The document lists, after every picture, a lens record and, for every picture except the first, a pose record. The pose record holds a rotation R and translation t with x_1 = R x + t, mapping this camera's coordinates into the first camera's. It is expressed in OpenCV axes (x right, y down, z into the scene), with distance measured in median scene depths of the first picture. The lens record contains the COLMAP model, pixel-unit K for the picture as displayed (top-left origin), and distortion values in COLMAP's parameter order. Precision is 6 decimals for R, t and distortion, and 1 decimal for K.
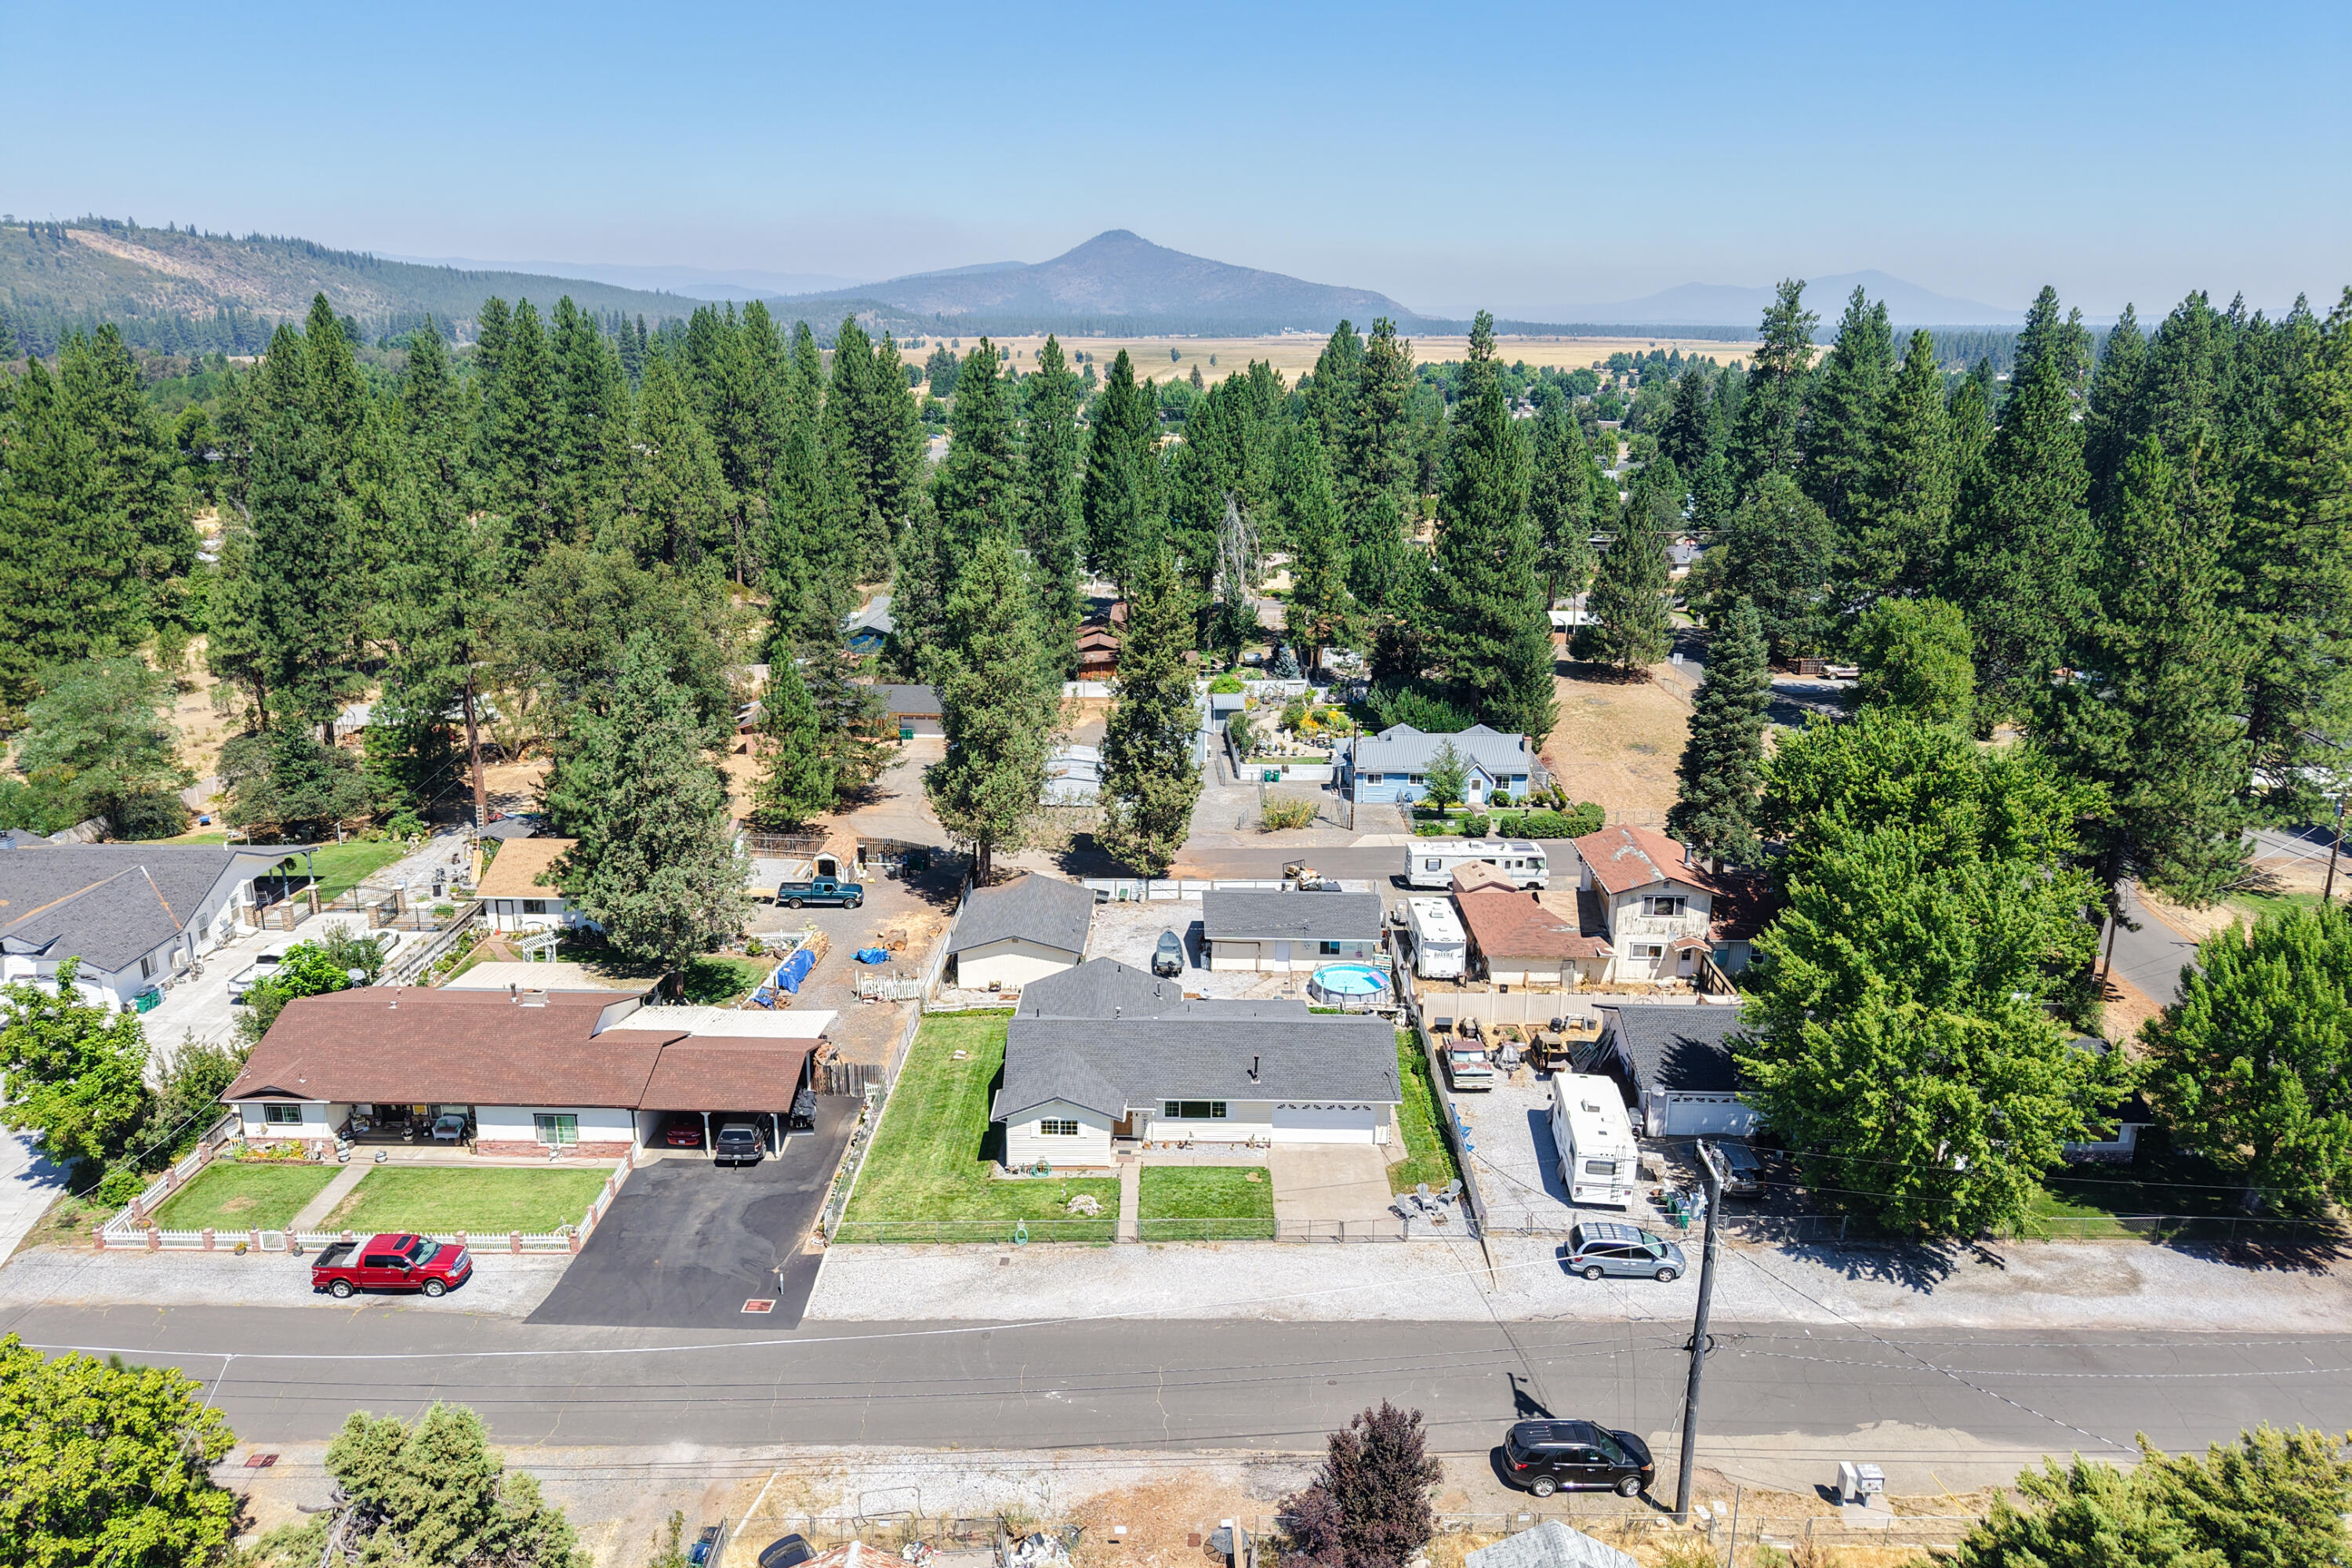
lens RADIAL K [[1595.0, 0, 1168.5], [0, 1595.0, 767.9], [0, 0, 1]] dist [0.027319, -0.029848]
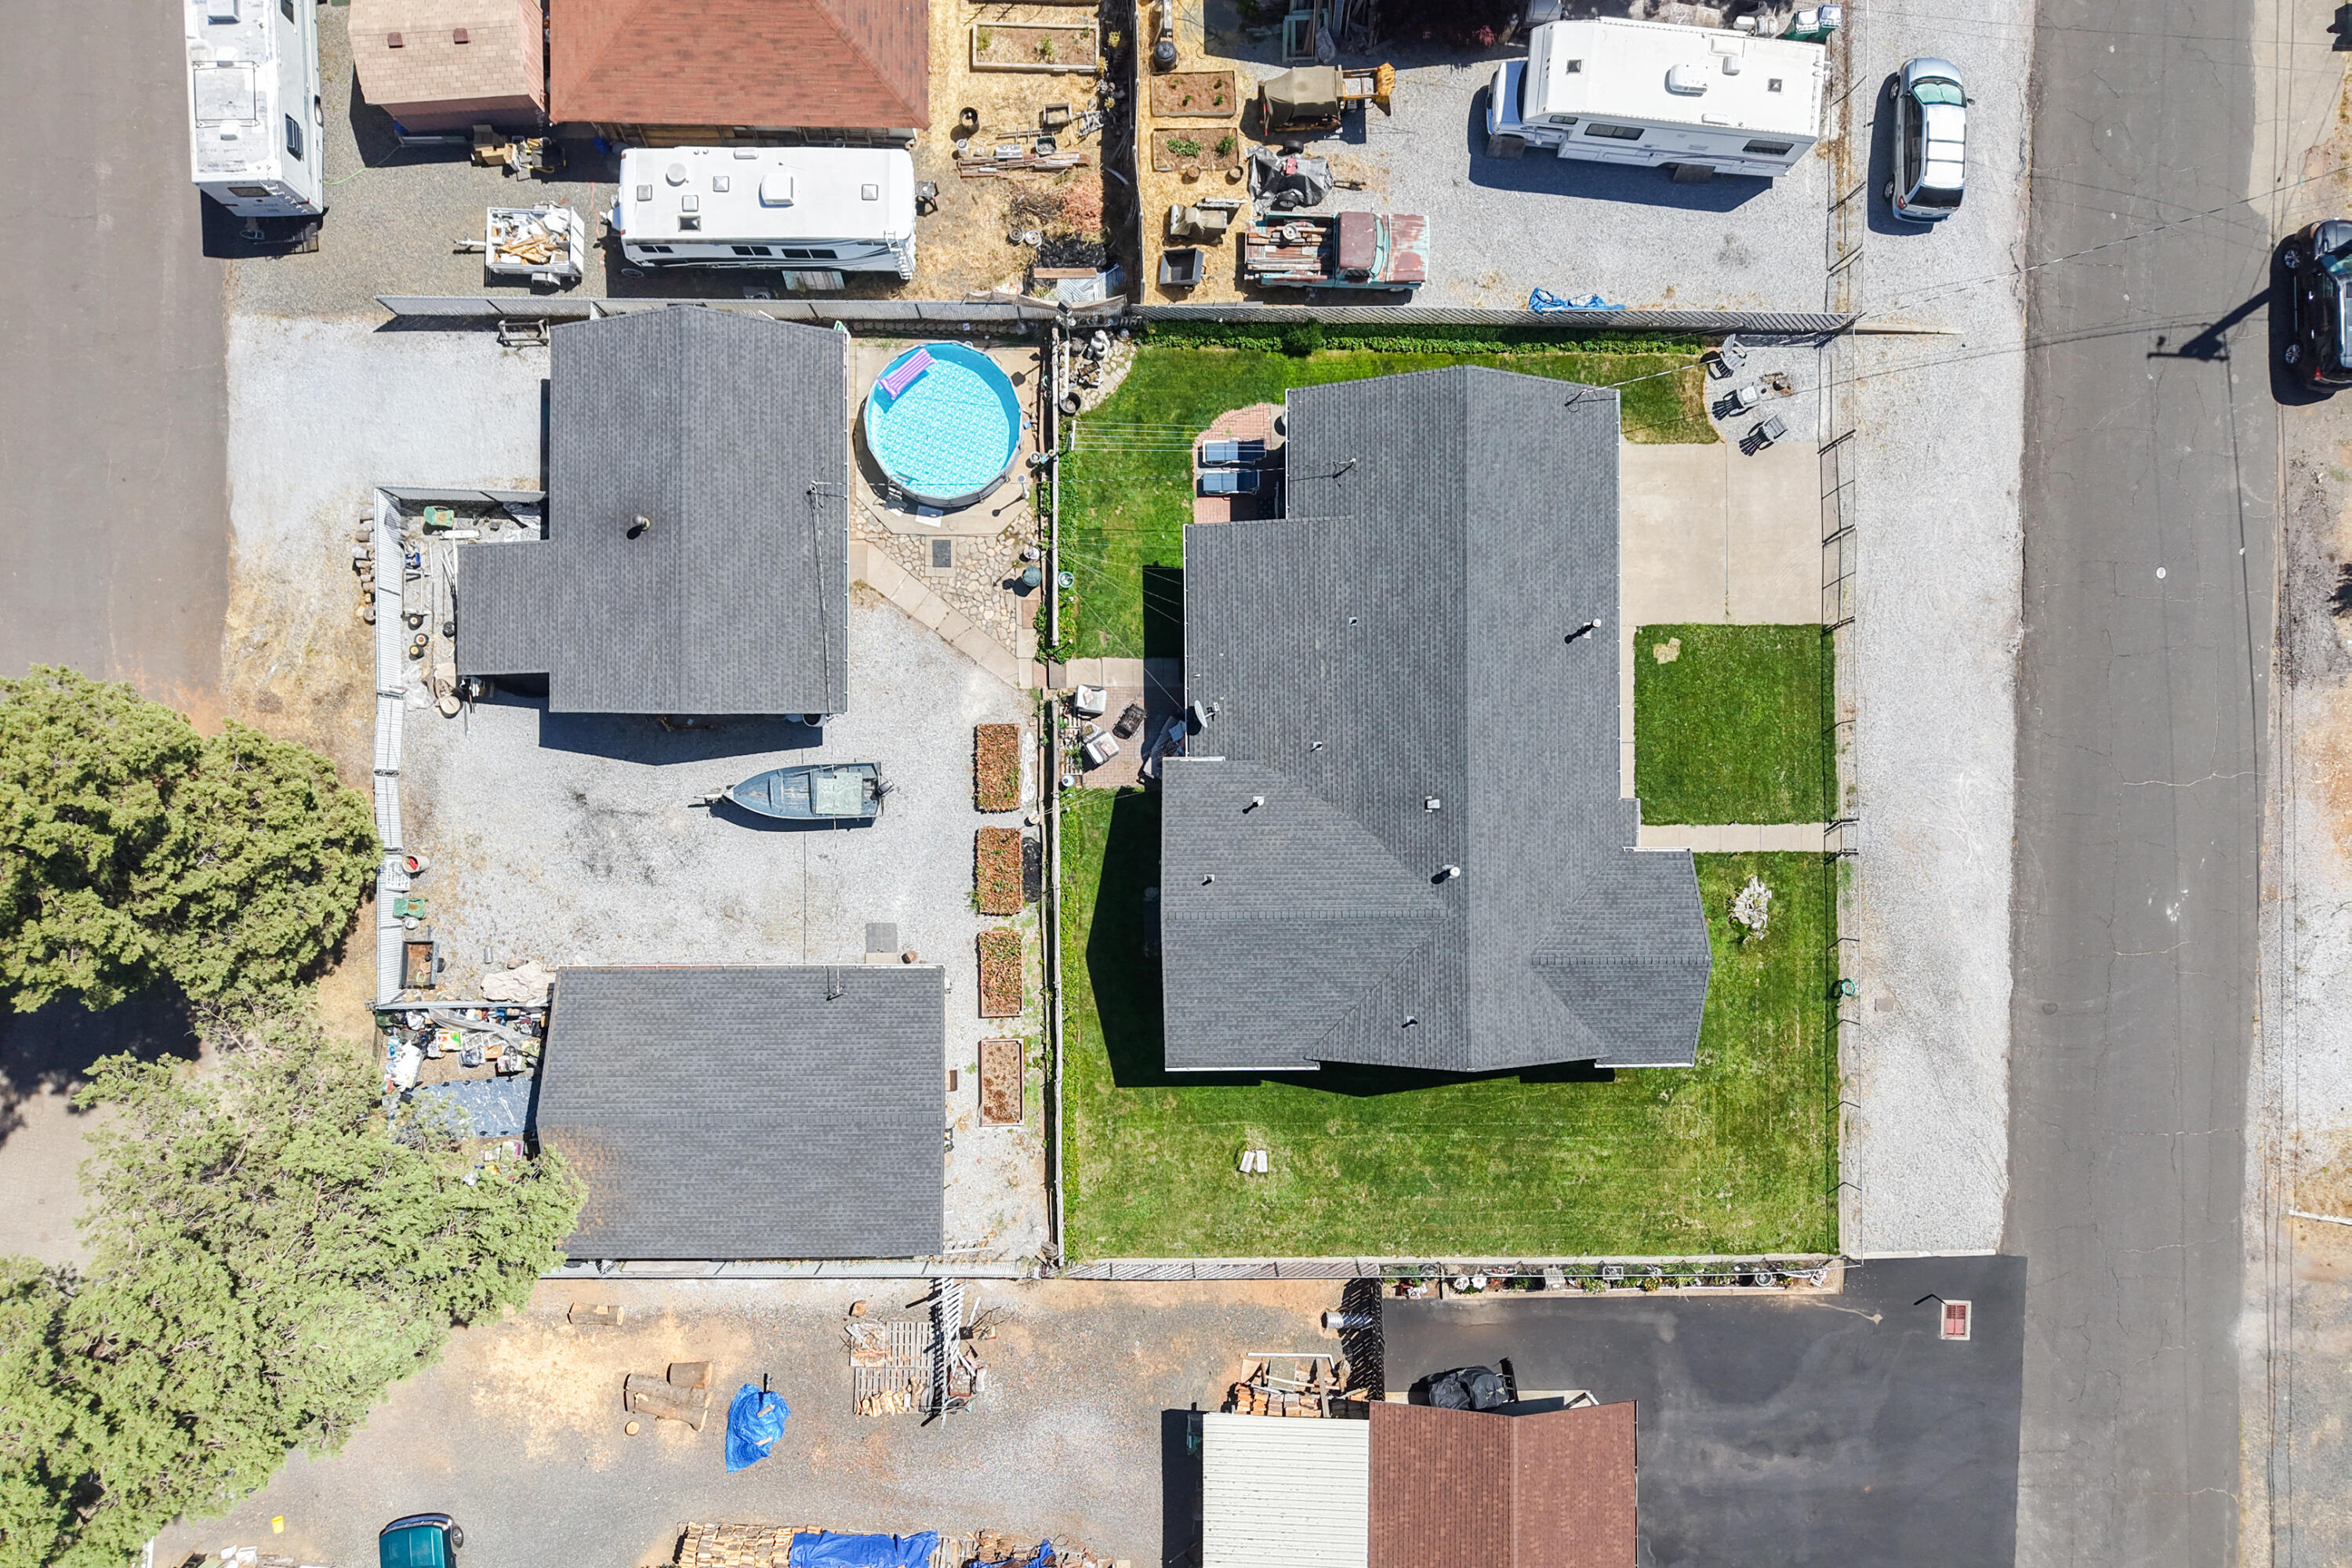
lens RADIAL K [[1595.0, 0, 1167.1], [0, 1595.0, 785.4], [0, 0, 1]] dist [0.027319, -0.029848]
pose [[-0.016301, -0.999836, -0.007836, 0.005277], [0.230913, -0.011389, 0.972908, -0.319992], [-0.972838, 0.014050, 0.231061, 0.788689]]
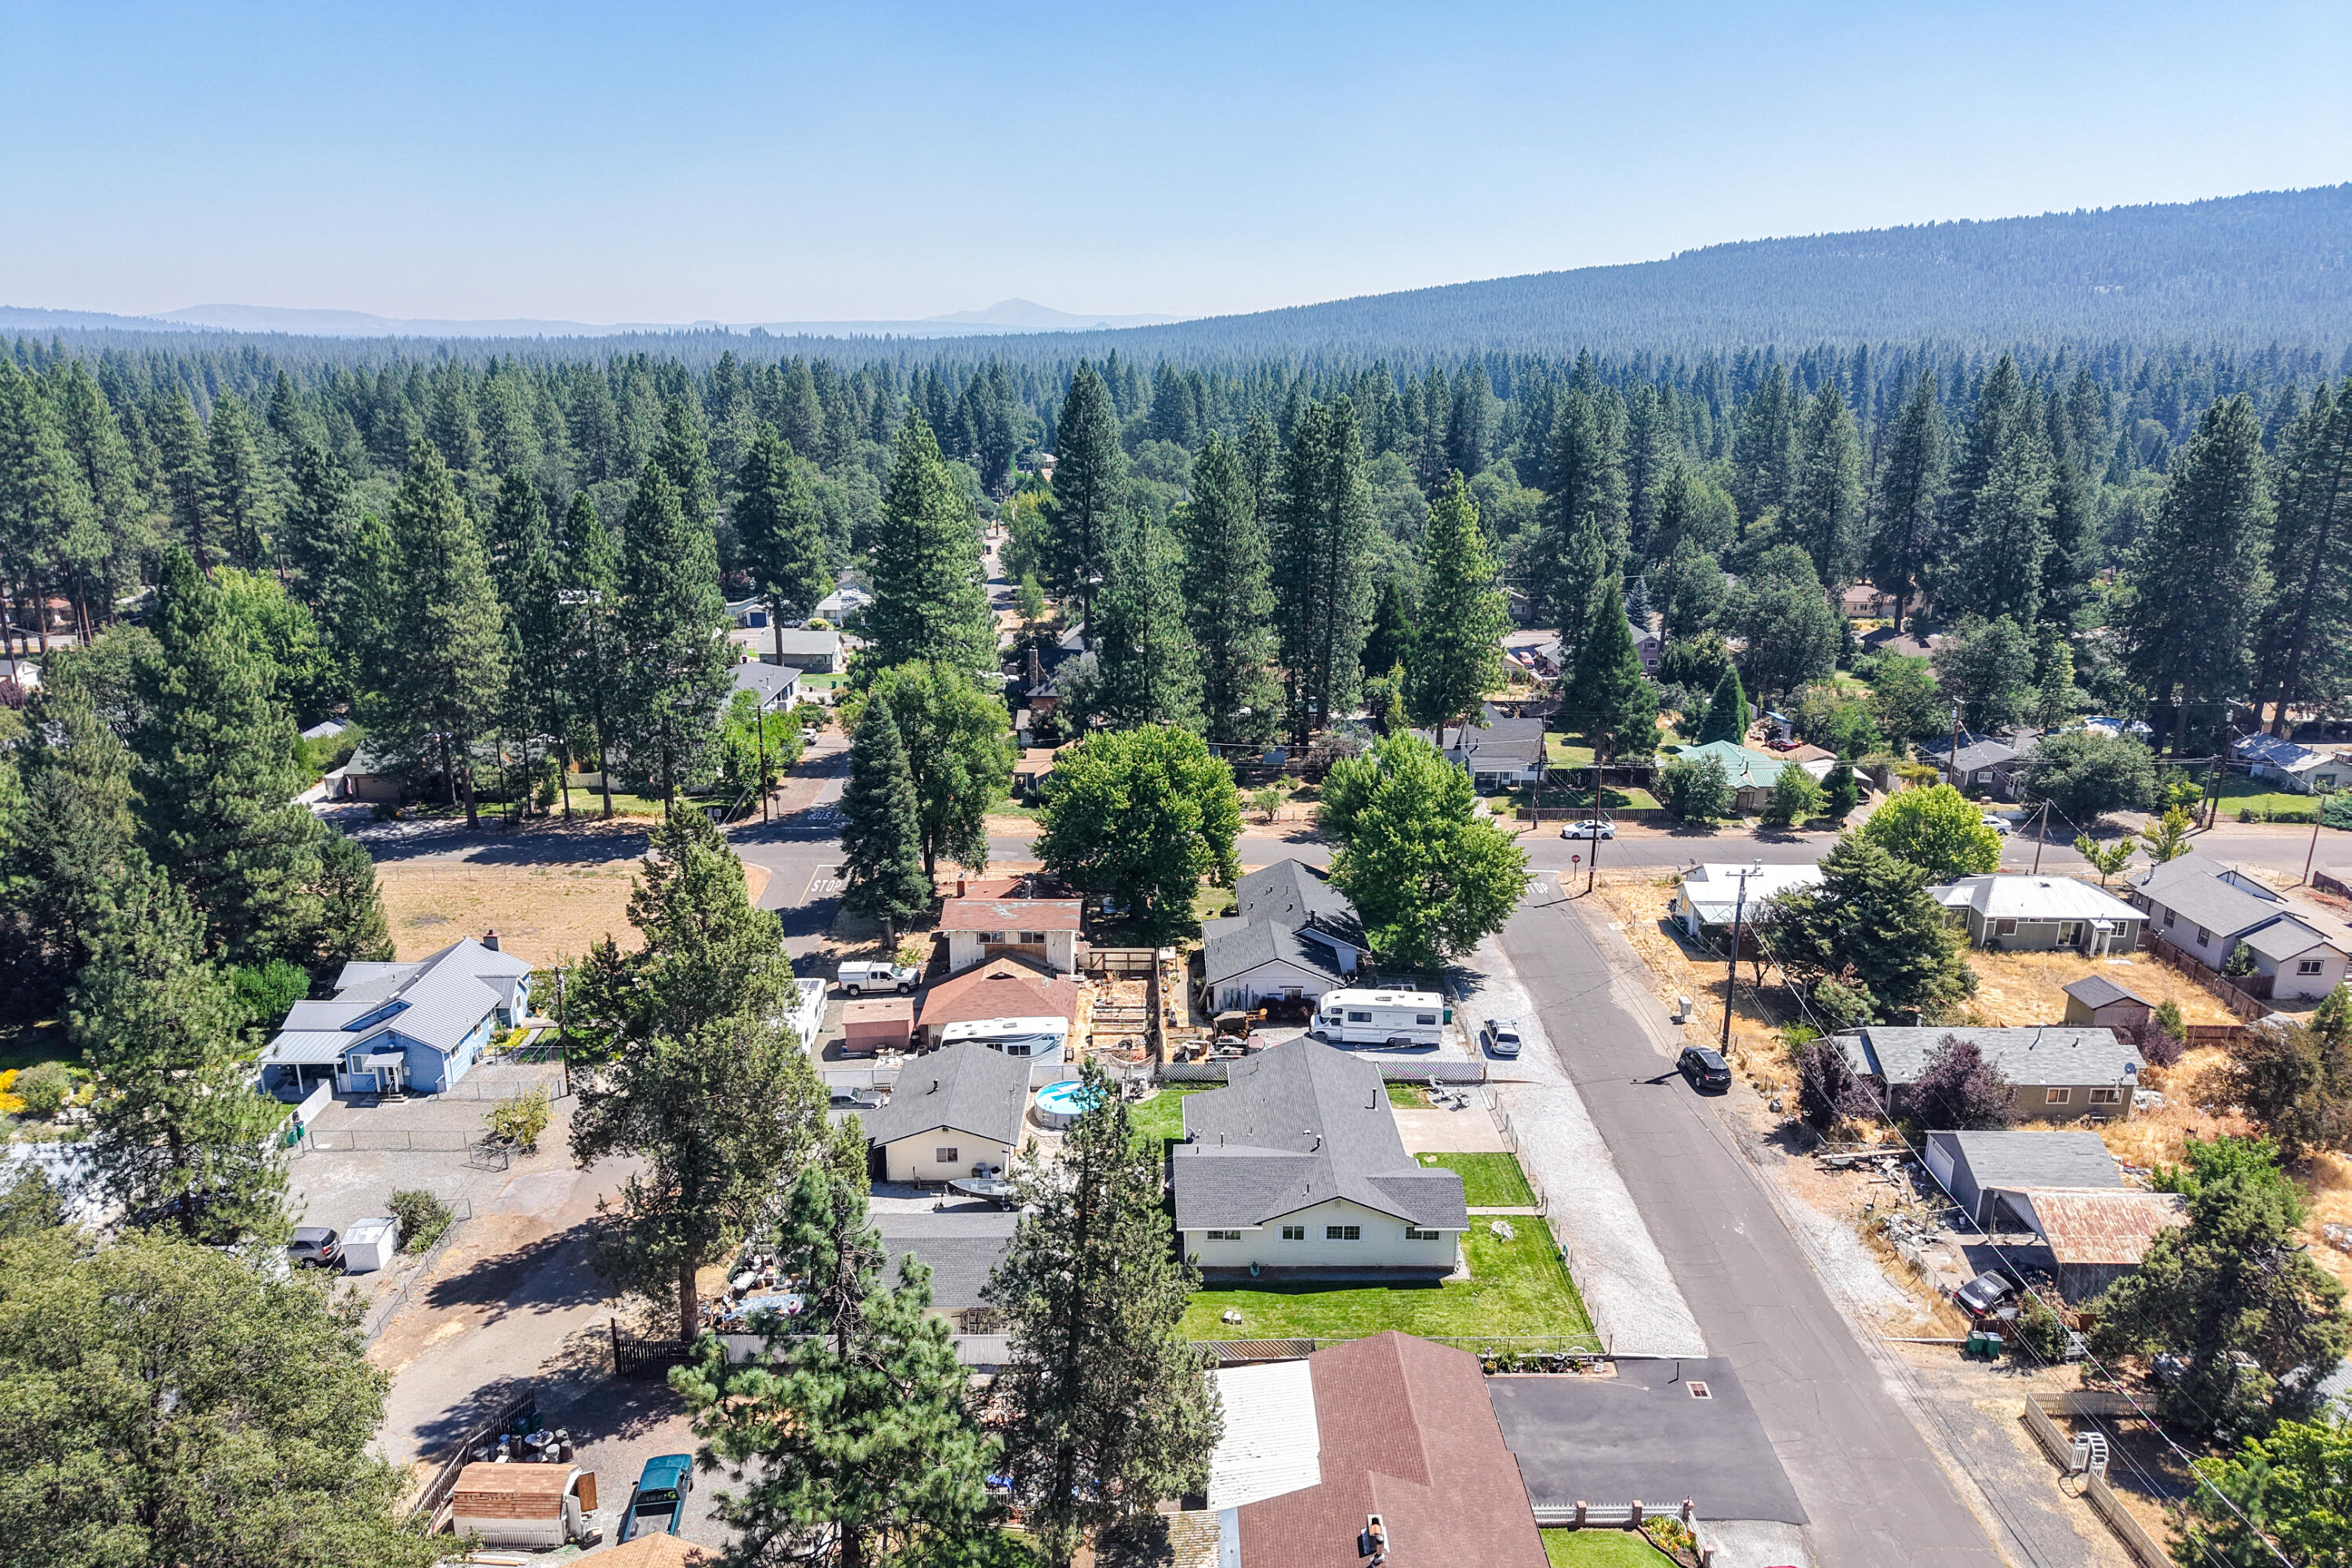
lens RADIAL K [[1595.0, 0, 1183.9], [0, 1595.0, 787.3], [0, 0, 1]] dist [0.027319, -0.029848]
pose [[-0.034091, -0.284075, 0.958196, -0.815499], [0.264585, 0.921979, 0.282752, -0.325962], [-0.963759, 0.263164, 0.043731, 0.795314]]
